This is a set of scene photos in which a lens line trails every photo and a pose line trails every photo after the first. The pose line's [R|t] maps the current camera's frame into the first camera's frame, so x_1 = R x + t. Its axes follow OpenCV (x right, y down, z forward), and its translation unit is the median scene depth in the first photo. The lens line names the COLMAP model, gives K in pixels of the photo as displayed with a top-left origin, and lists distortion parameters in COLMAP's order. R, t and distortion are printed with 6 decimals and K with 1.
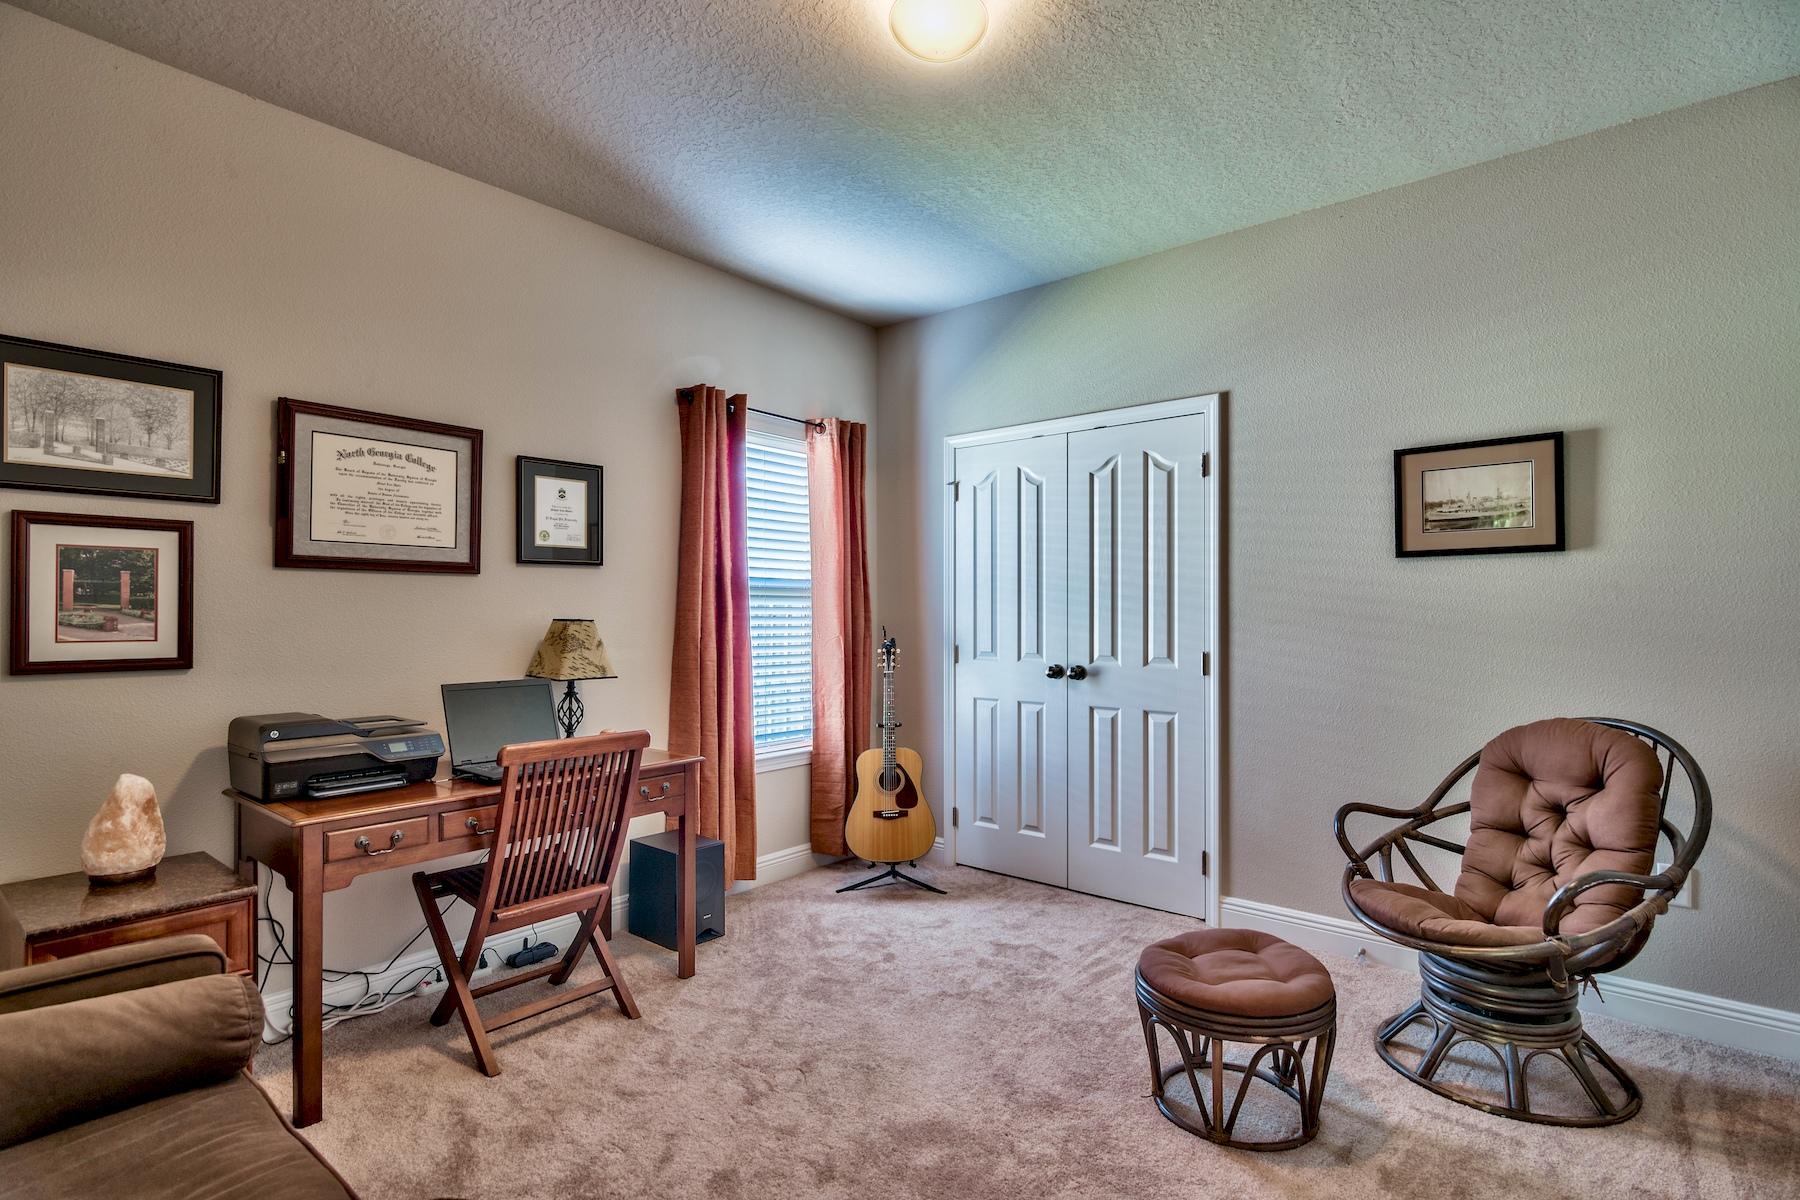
lens RADIAL K [[898.5, 0, 887.7], [0, 898.5, 602.2], [0, 0, 1]] dist [-0.003402, -0.000637]
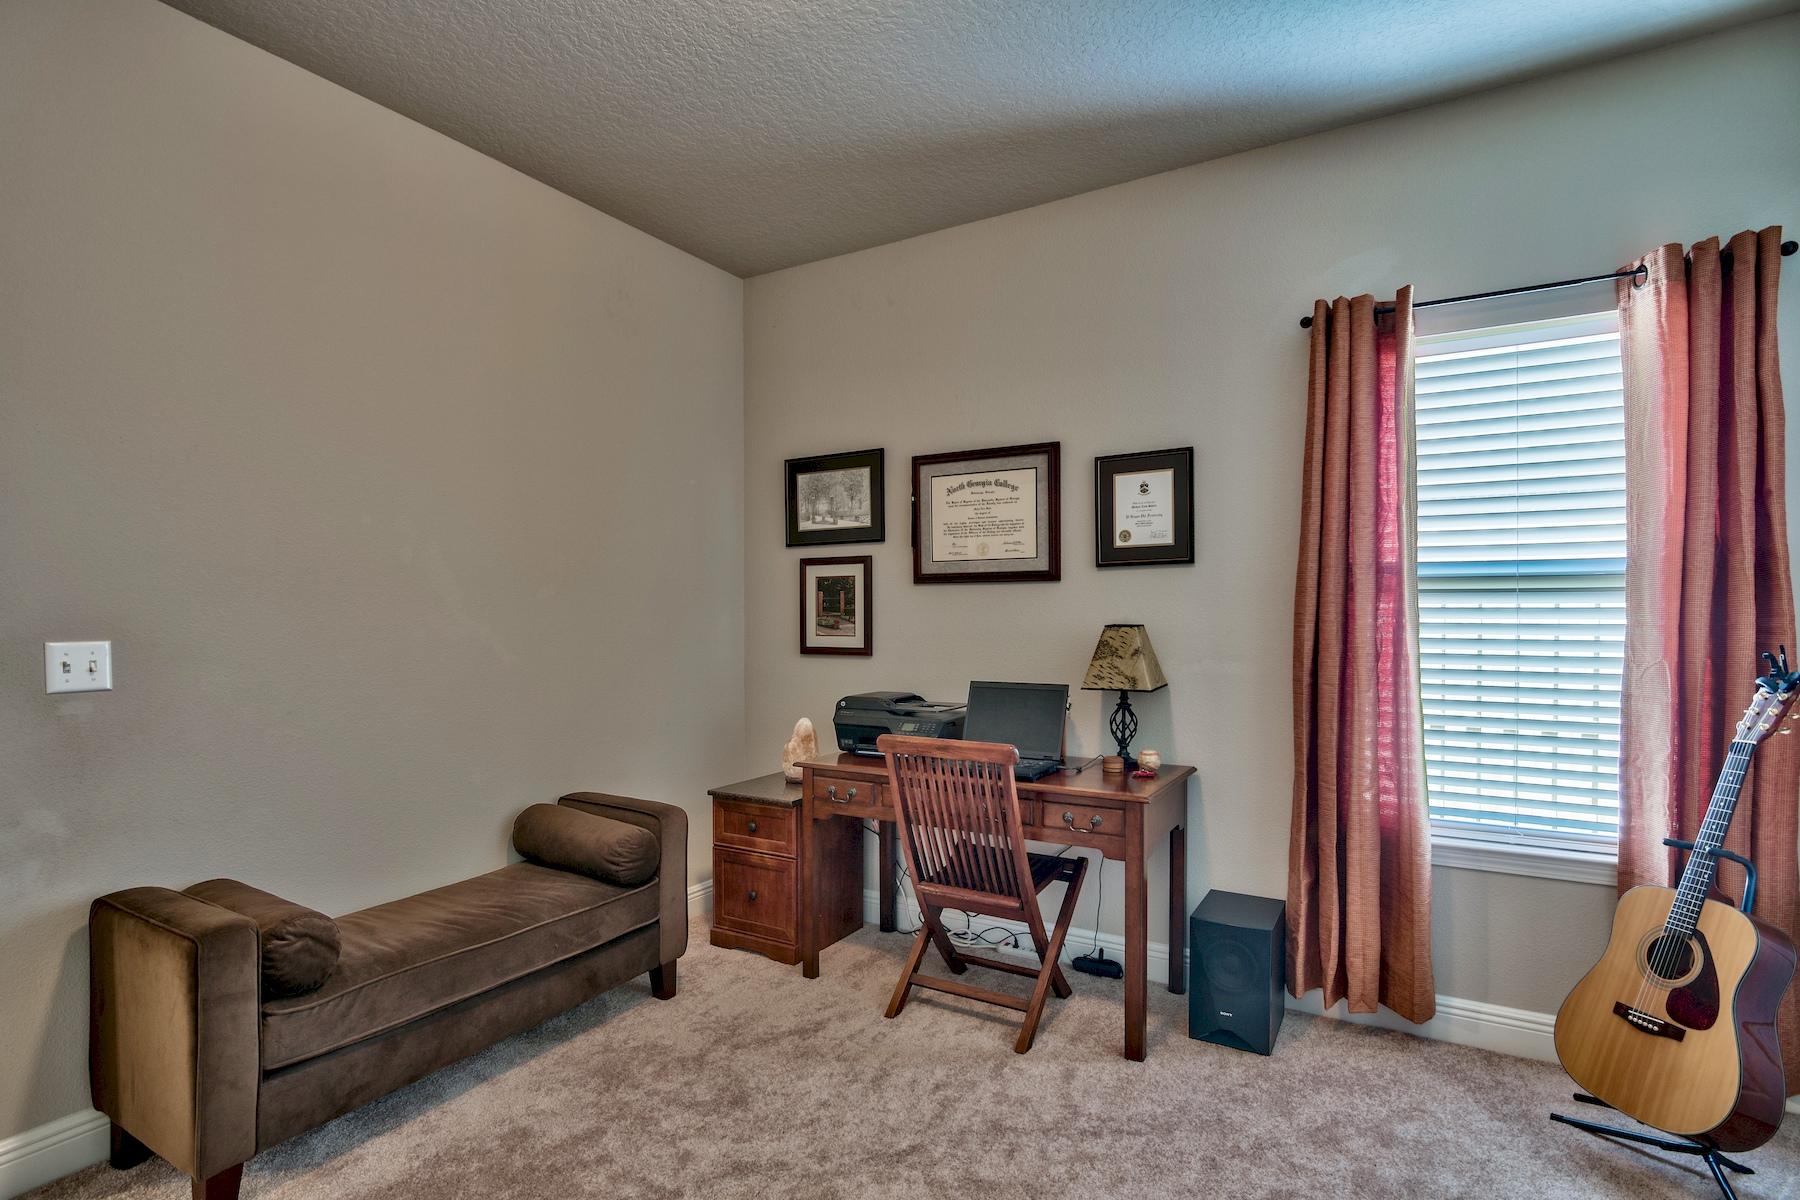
lens RADIAL K [[895.0, 0, 897.9], [0, 895.0, 627.7], [0, 0, 1]] dist [-0.003147, -0.000930]
pose [[0.148561, 0.010530, -0.988847, 0.576926], [0.012118, 0.999849, 0.012468, 0.008664], [0.988829, -0.013835, 0.148411, 0.699028]]
